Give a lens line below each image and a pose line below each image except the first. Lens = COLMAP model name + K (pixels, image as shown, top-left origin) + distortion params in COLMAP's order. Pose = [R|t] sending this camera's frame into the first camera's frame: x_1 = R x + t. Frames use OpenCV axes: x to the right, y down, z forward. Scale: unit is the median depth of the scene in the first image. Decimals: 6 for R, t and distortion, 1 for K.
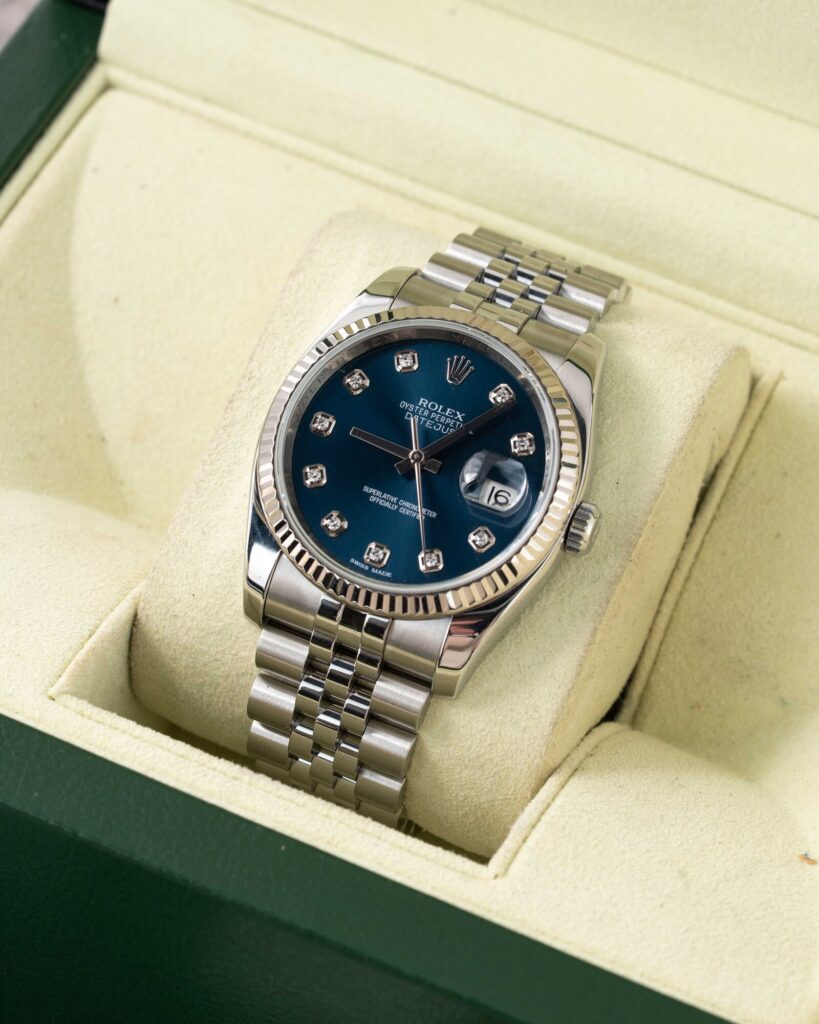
lens RADIAL K [[4921.6, 0, 409.2], [0, 4921.6, 511.3], [0, 0, 1]] dist [-0.013368, 0.000000]
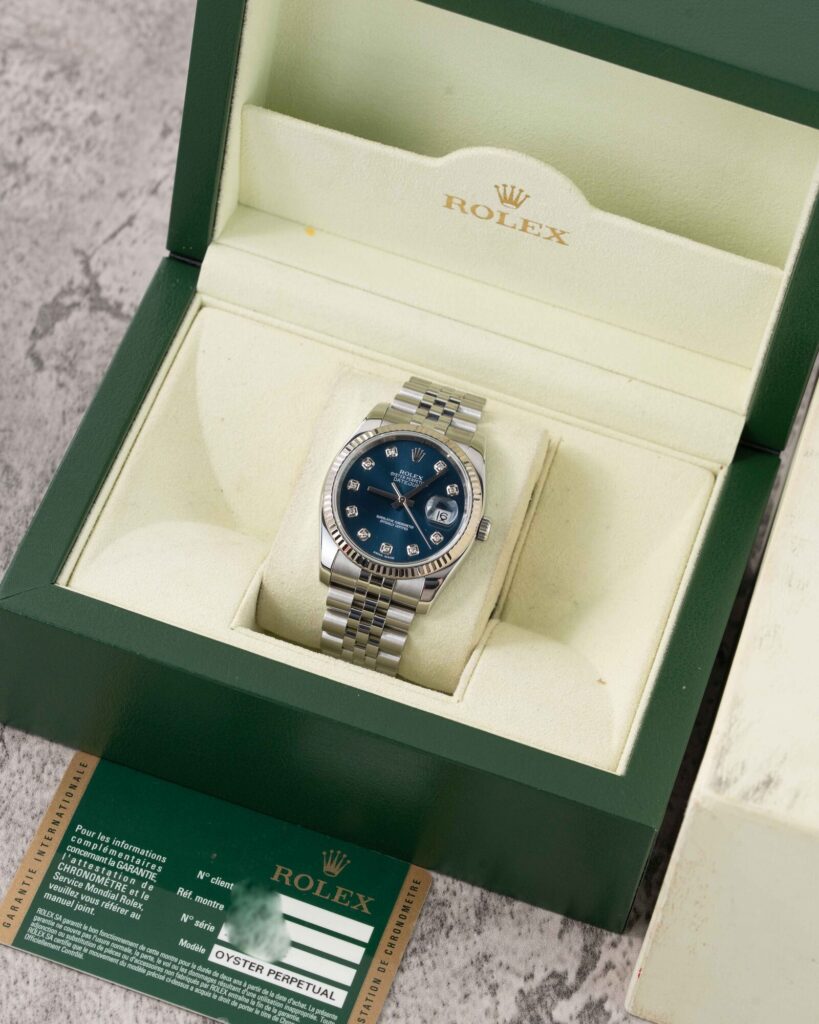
lens RADIAL K [[4921.6, 0, 410.0], [0, 4921.6, 512.3], [0, 0, 1]] dist [-0.013368, 0.000000]
pose [[0.987900, -0.064169, 0.141193, -0.277038], [0.055838, 0.996501, 0.062196, -0.129326], [-0.144690, -0.053560, 0.988026, -0.996993]]
